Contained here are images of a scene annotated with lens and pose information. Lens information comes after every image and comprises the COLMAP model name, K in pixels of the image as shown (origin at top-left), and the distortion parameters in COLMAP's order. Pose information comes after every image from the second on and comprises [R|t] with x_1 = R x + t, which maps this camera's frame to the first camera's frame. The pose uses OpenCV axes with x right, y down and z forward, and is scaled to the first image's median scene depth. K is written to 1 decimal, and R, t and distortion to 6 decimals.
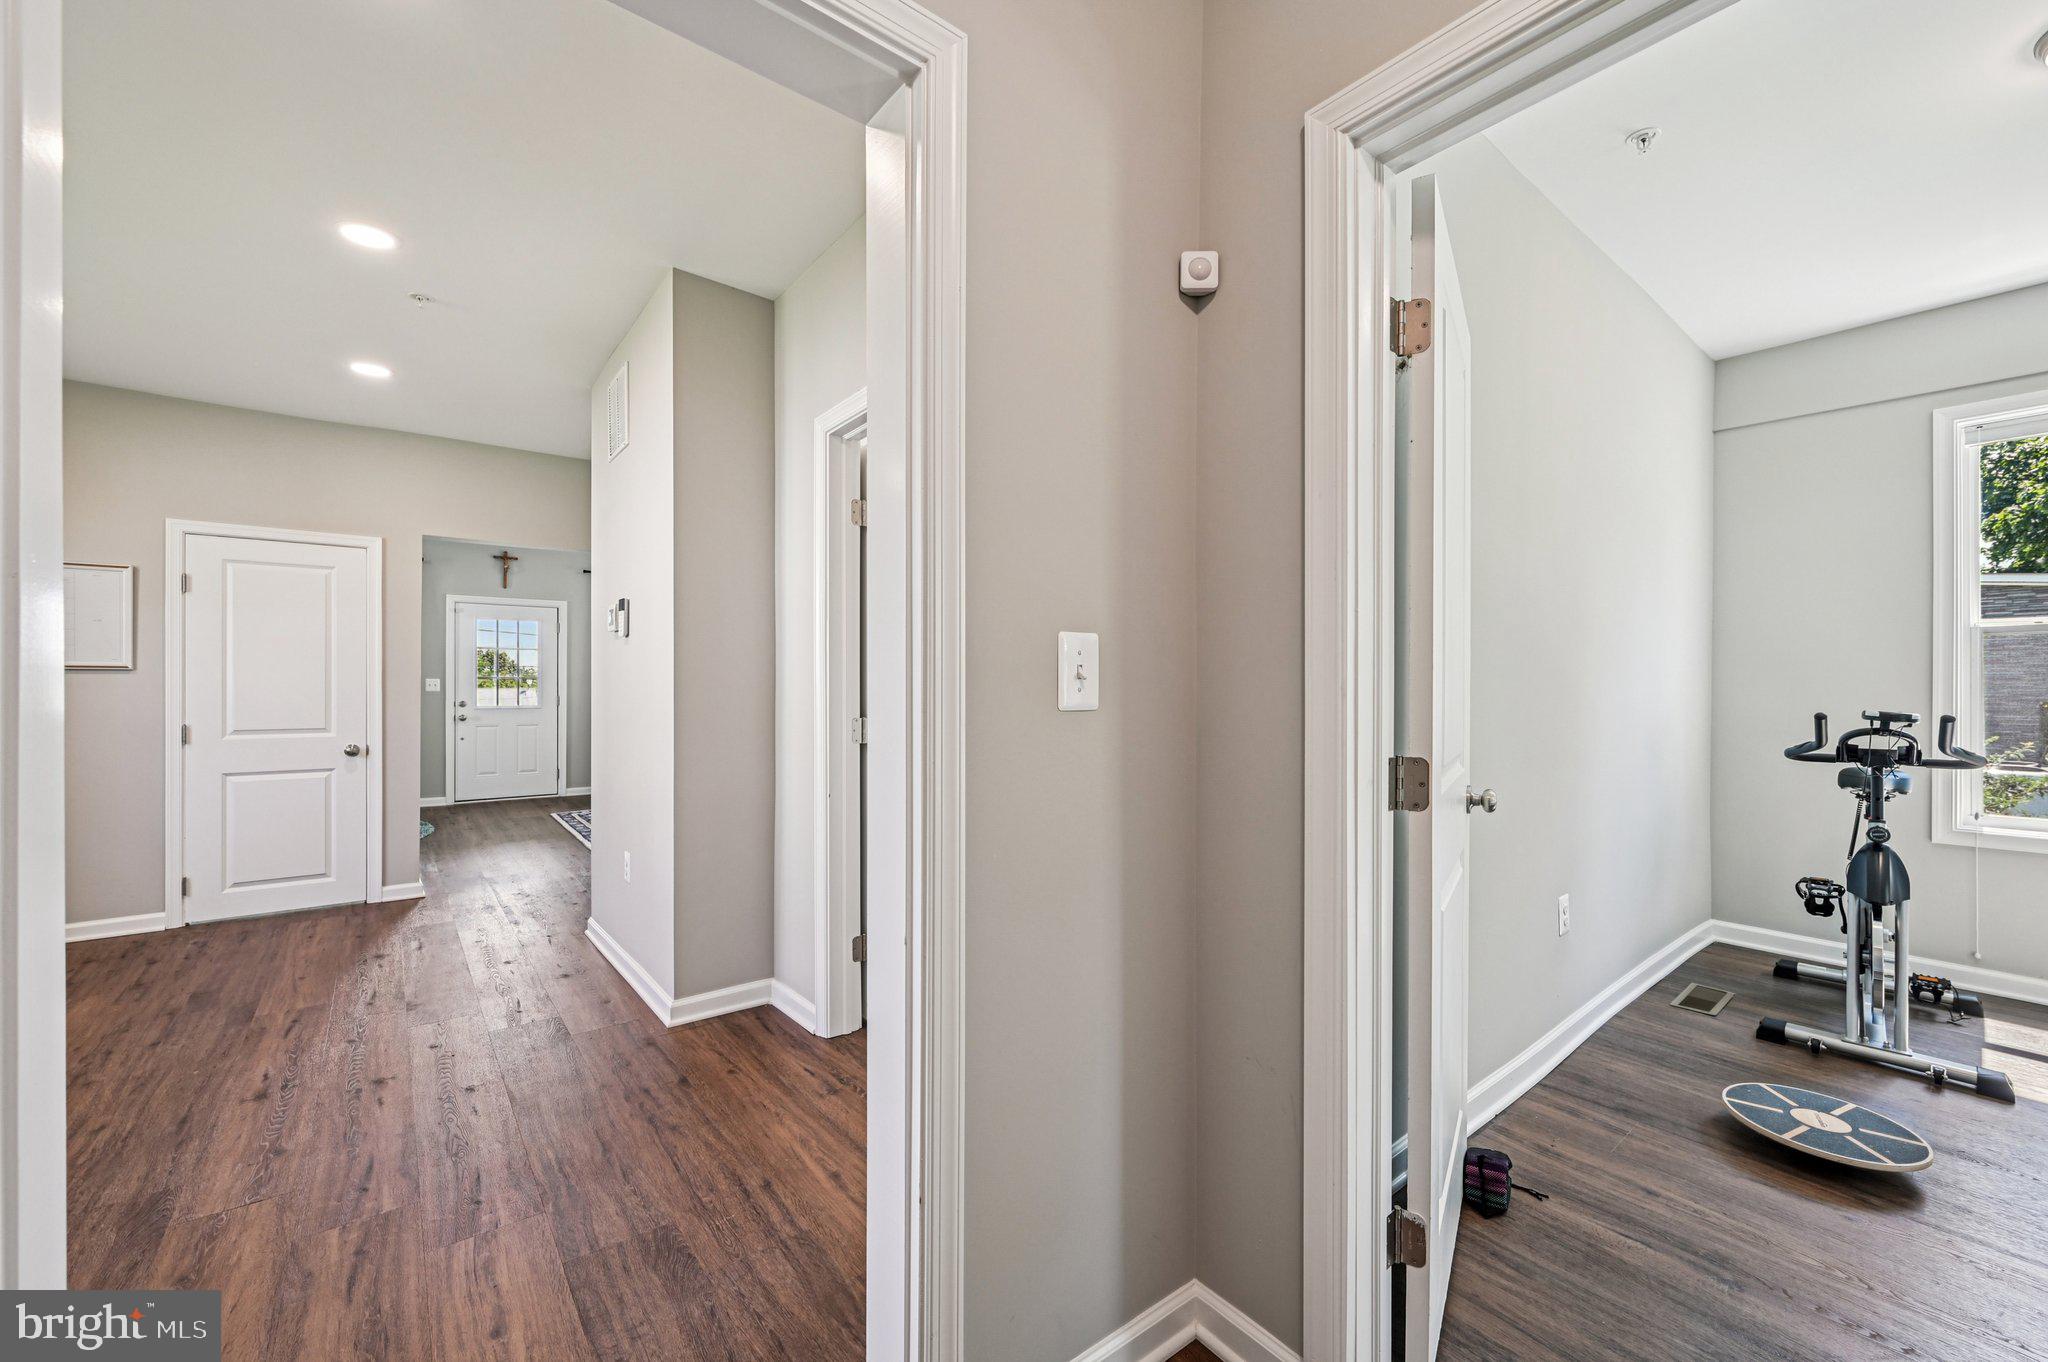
lens RADIAL K [[816.0, 0, 1037.9], [0, 816.0, 686.9], [0, 0, 1]] dist [-0.001707, -0.000216]
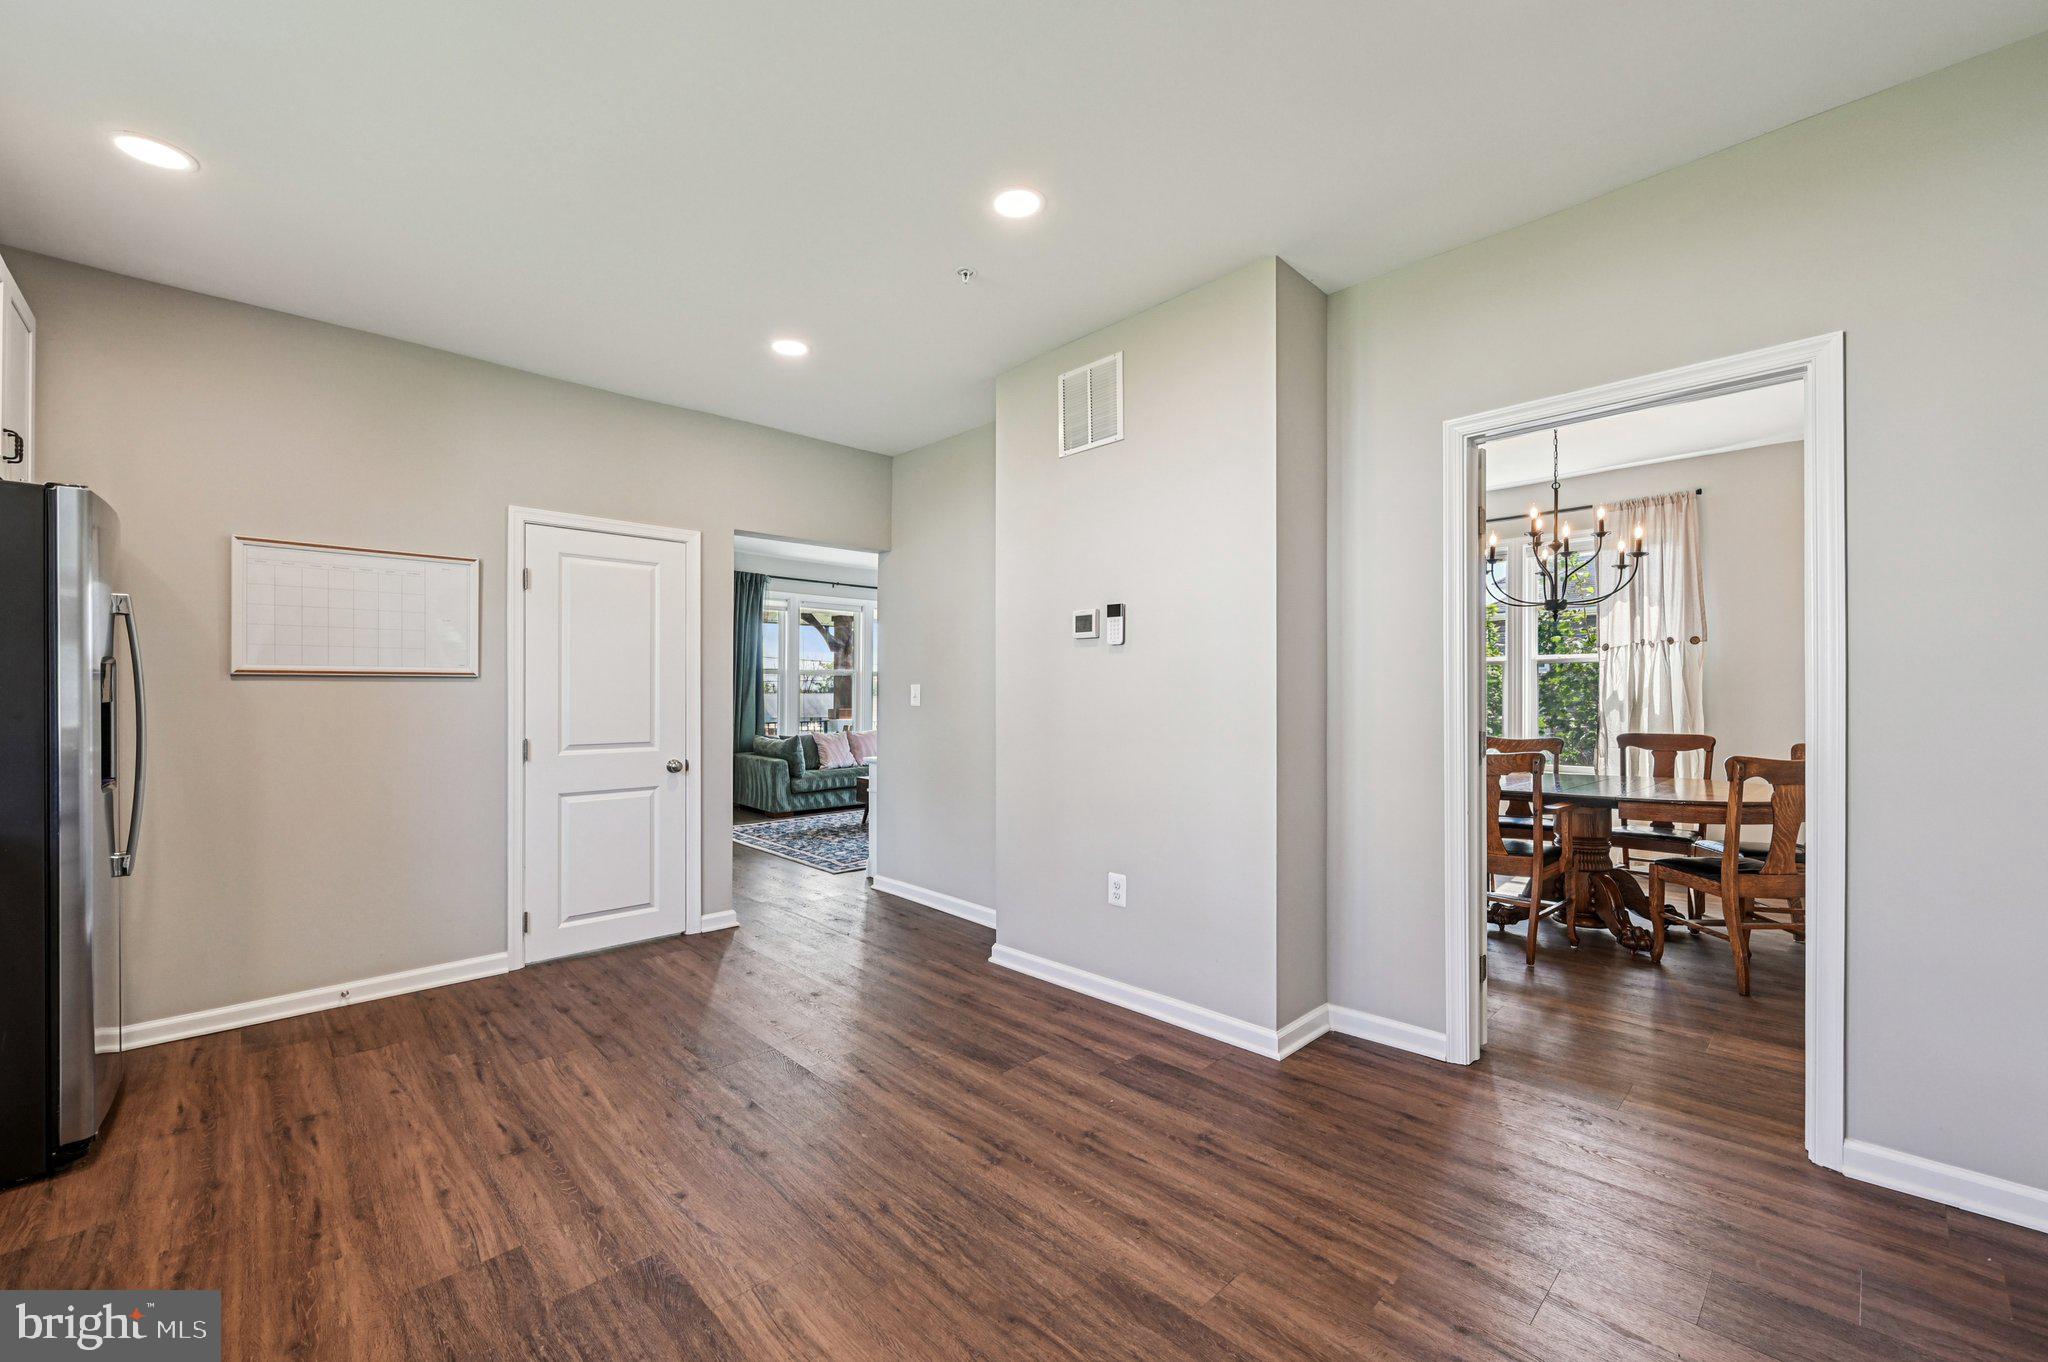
lens RADIAL K [[816.0, 0, 1035.1], [0, 816.0, 704.0], [0, 0, 1]] dist [-0.001707, -0.000216]
pose [[0.994852, 0.003112, 0.101291, -0.741626], [-0.004548, 0.999892, 0.013948, -0.008587], [-0.101236, -0.014337, 0.994759, 0.079971]]
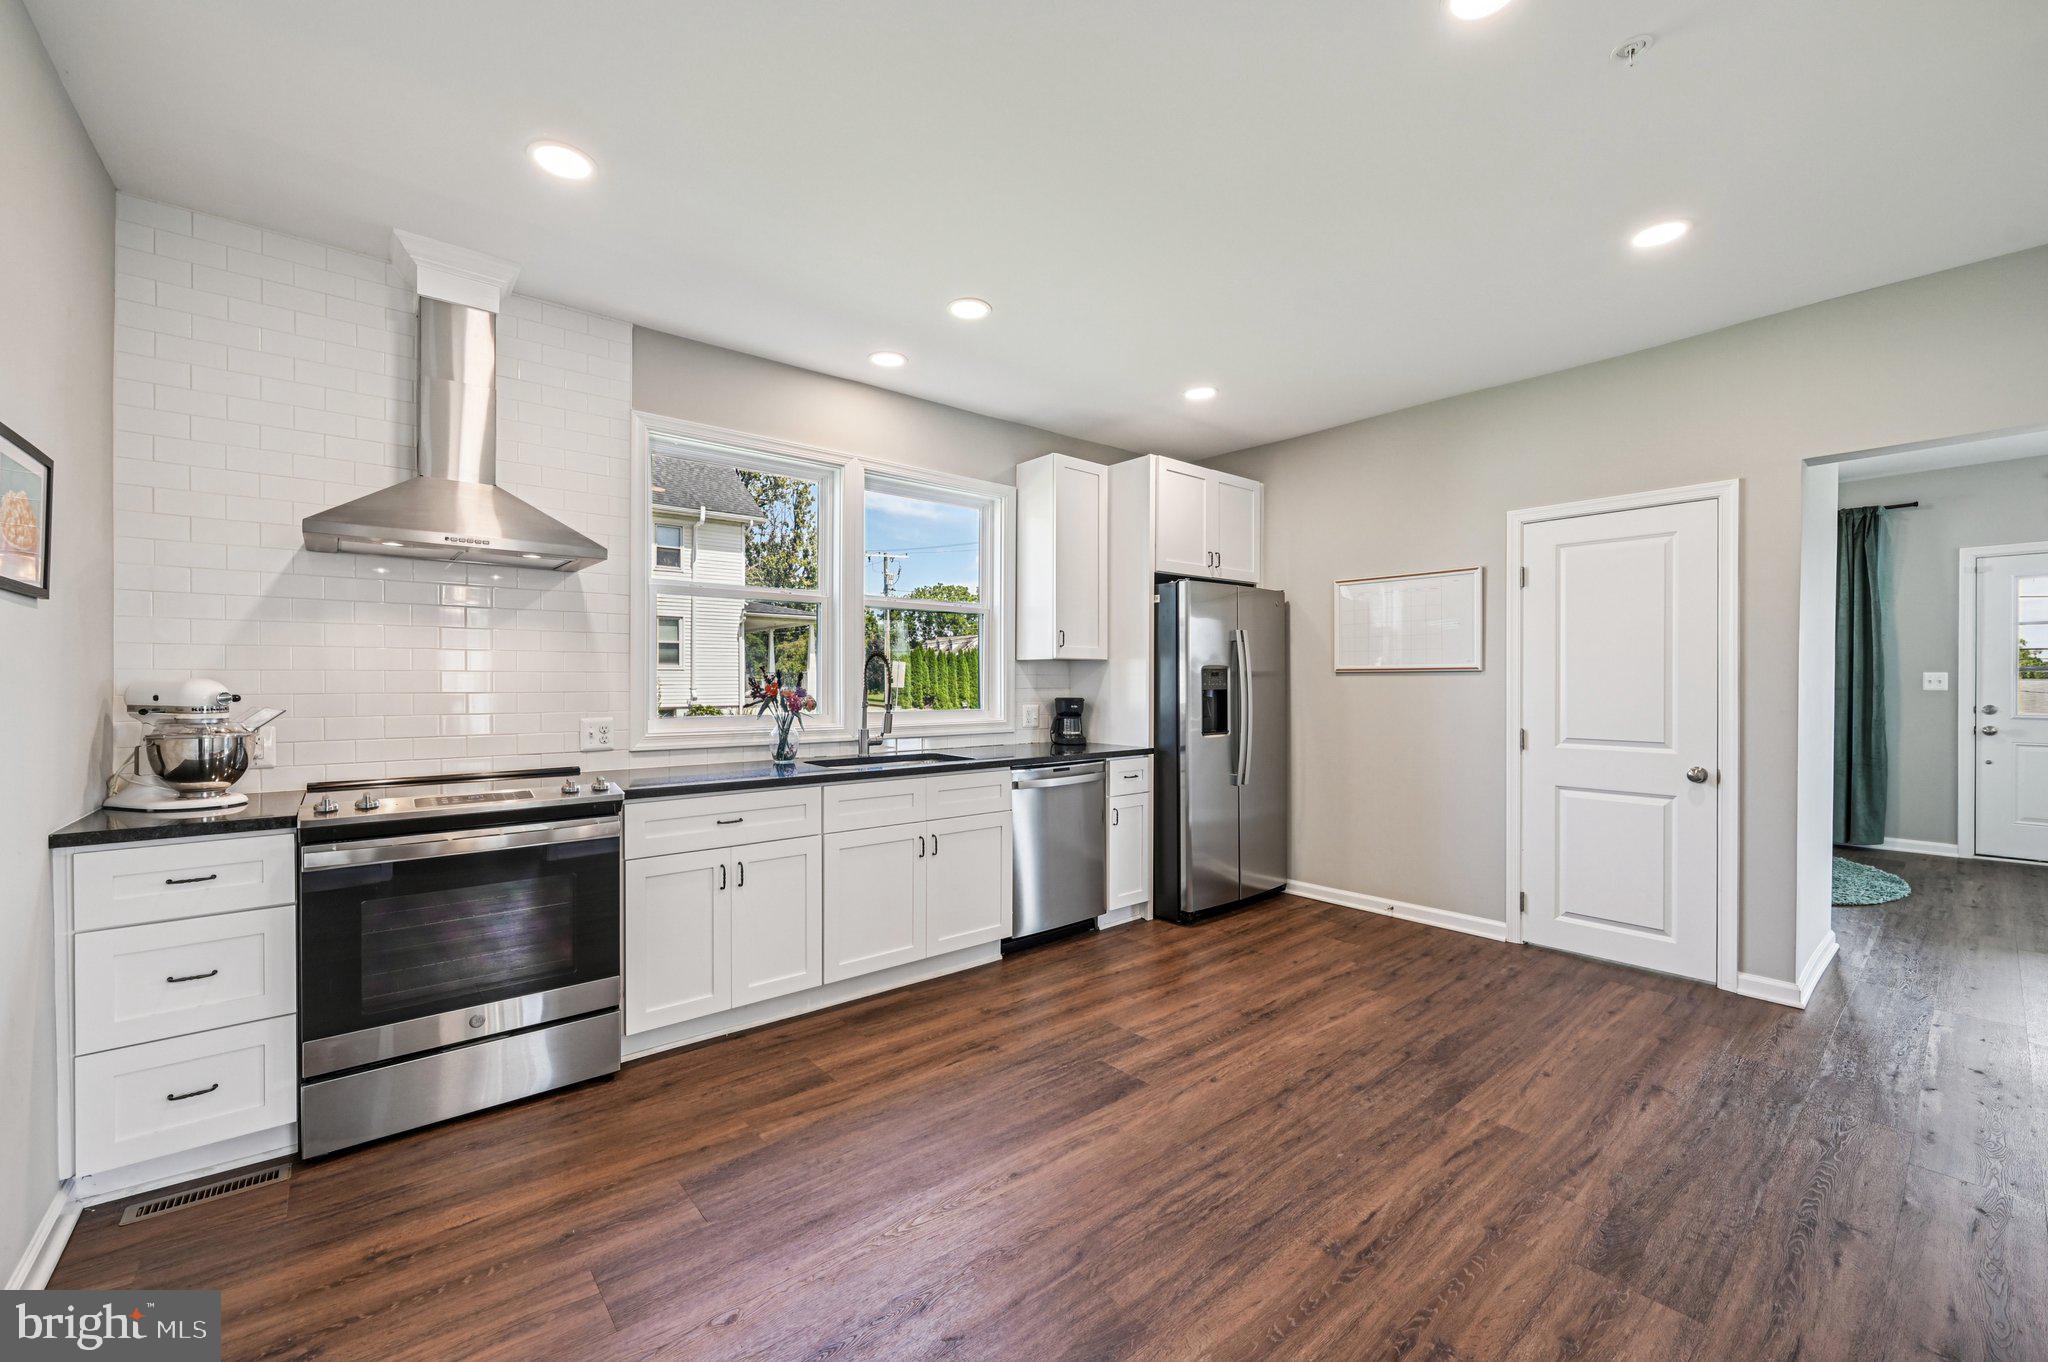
lens RADIAL K [[816.0, 0, 1030.1], [0, 816.0, 681.6], [0, 0, 1]] dist [-0.001707, -0.000216]
pose [[0.025501, 0.004592, -0.999664, -0.161111], [0.000768, 0.999989, 0.004614, -0.015238], [0.999674, -0.000886, 0.025497, 0.519336]]
